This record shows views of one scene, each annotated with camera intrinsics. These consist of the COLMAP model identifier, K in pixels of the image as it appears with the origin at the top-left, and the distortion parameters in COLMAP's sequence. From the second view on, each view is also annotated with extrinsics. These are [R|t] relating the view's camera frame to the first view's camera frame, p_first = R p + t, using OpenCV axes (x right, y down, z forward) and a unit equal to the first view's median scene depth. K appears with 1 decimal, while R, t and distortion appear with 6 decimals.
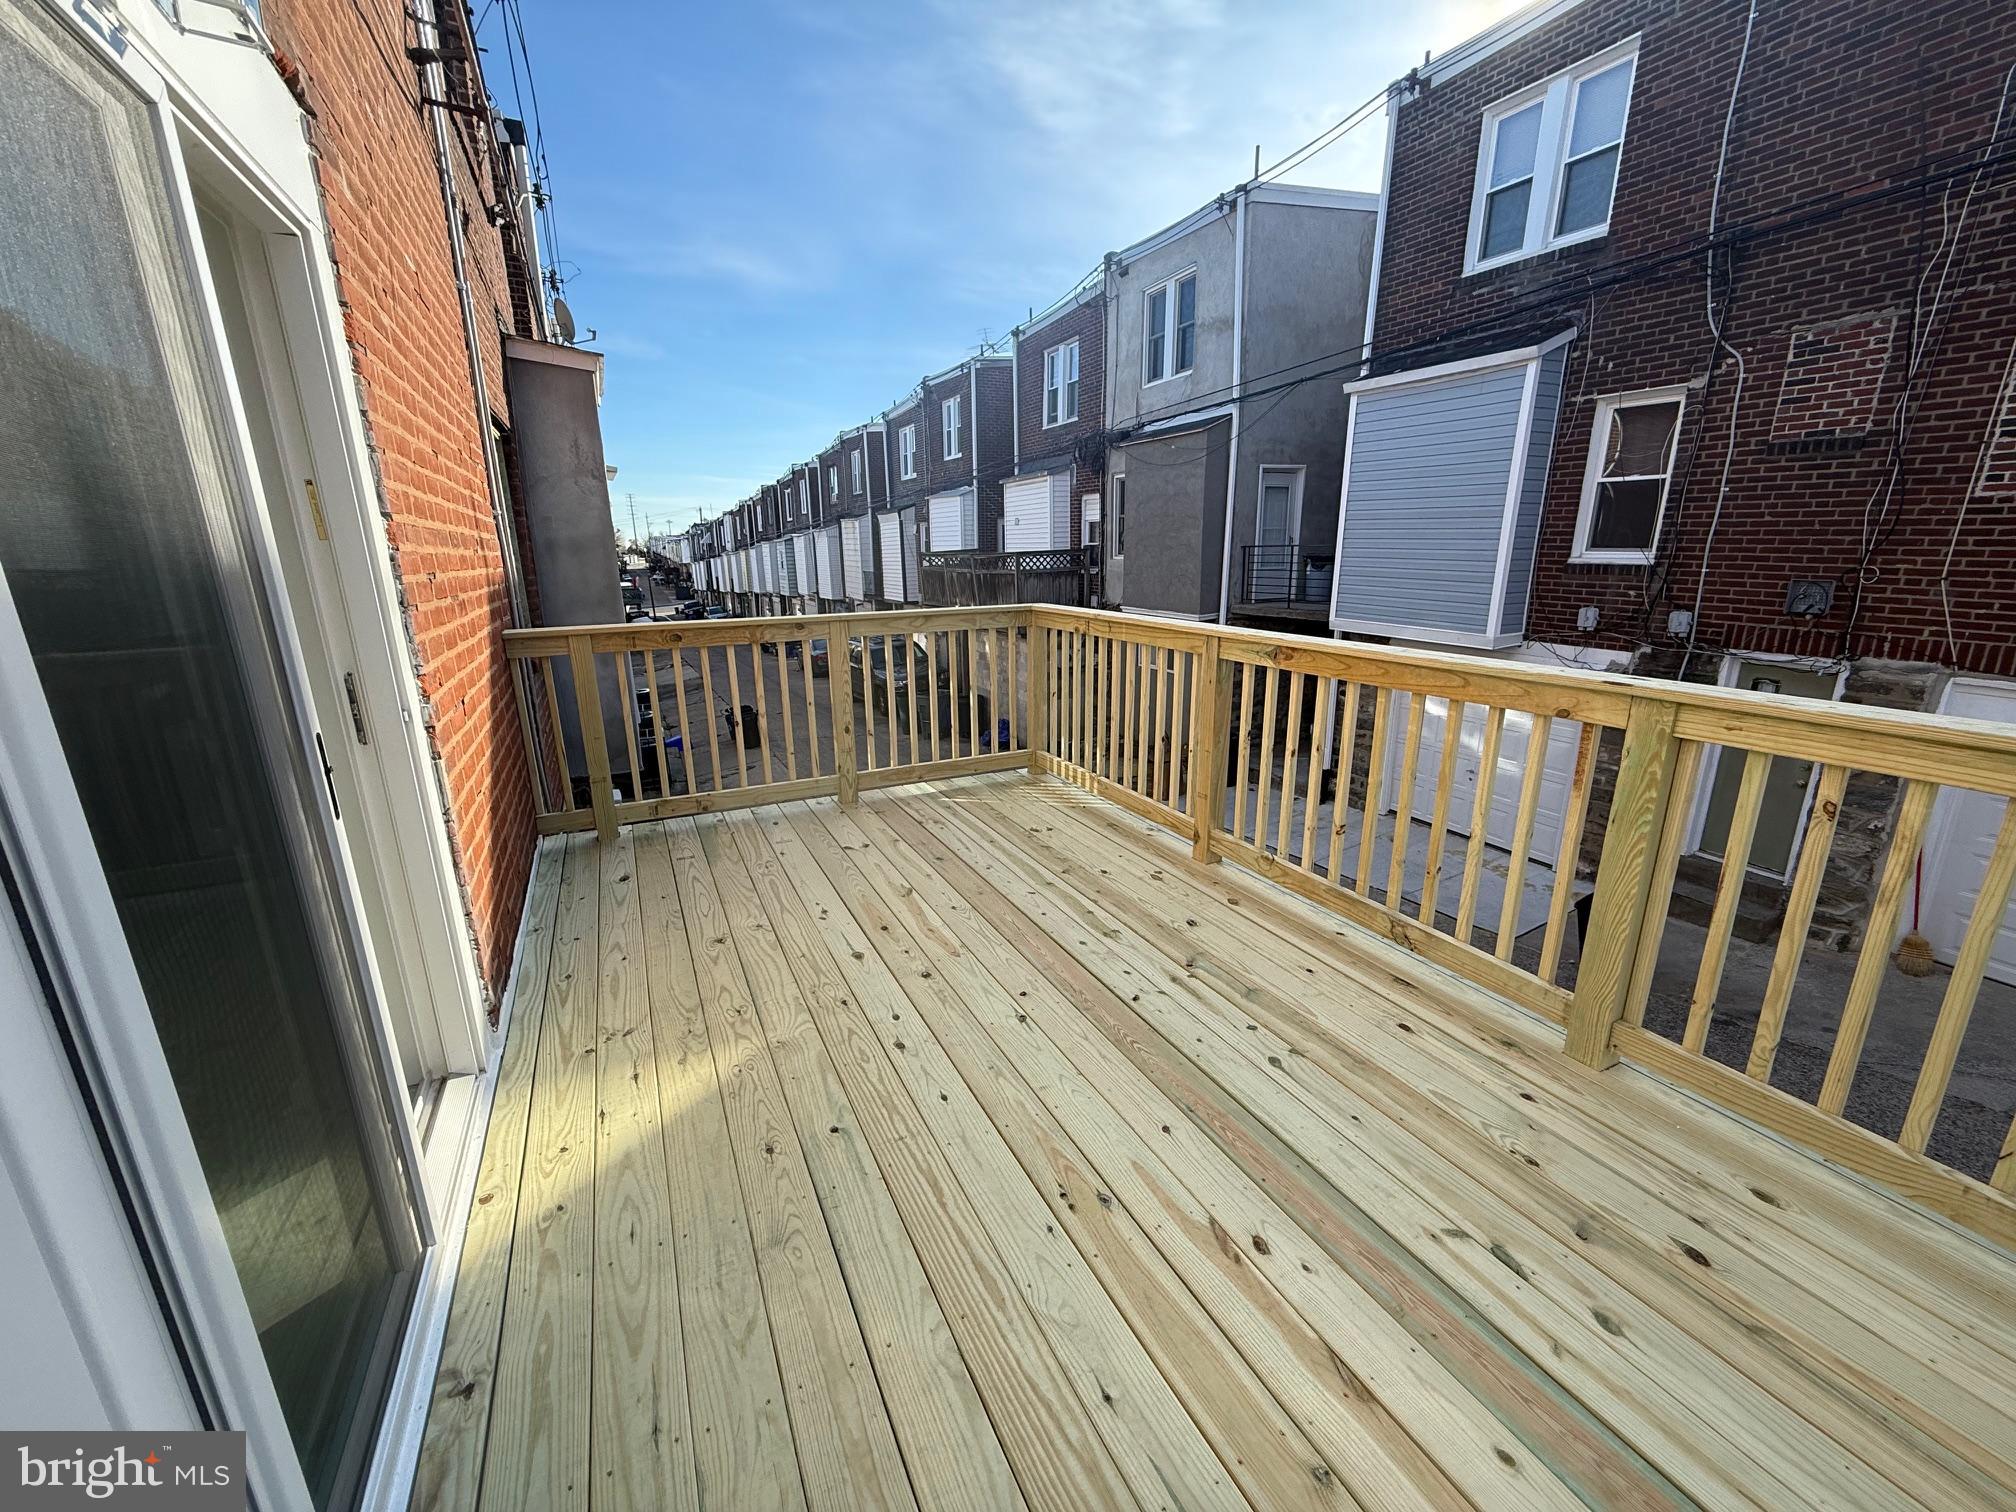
lens RADIAL K [[790.8, 0, 1008.0], [0, 790.8, 756.0], [0, 0, 1]] dist [0.000629, 0.000084]
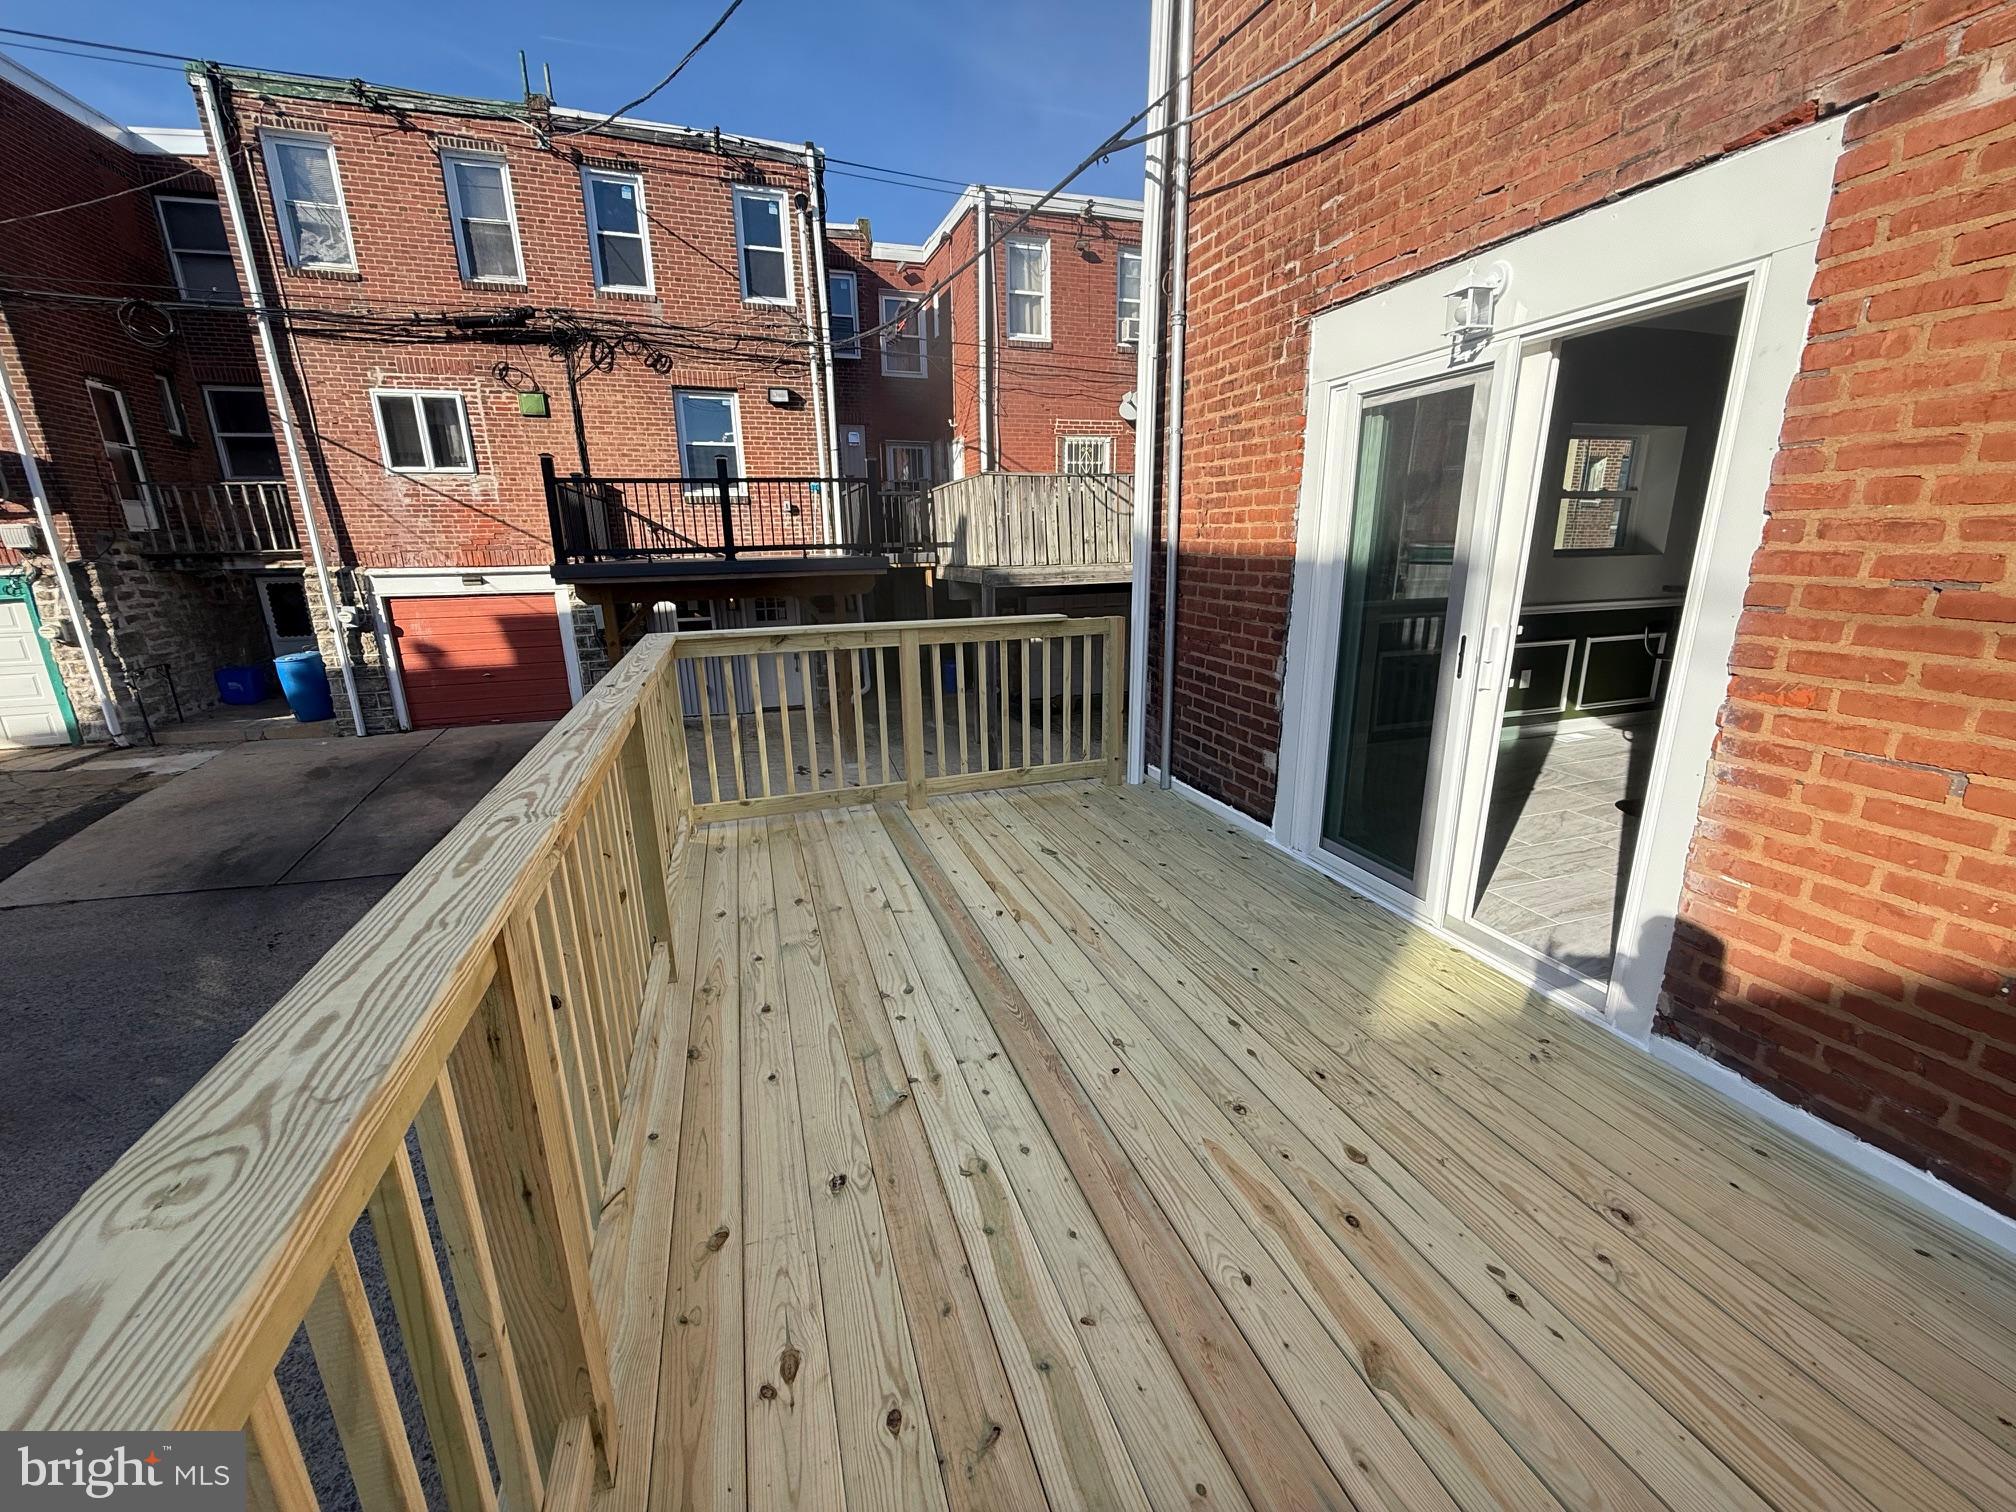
lens RADIAL K [[790.8, 0, 1008.0], [0, 790.8, 756.0], [0, 0, 1]] dist [0.000629, 0.000084]
pose [[-0.990552, -0.010081, 0.136765, 0.021986], [0.059384, 0.867409, 0.494040, -0.445427], [-0.123612, 0.497494, -0.858615, 1.595055]]
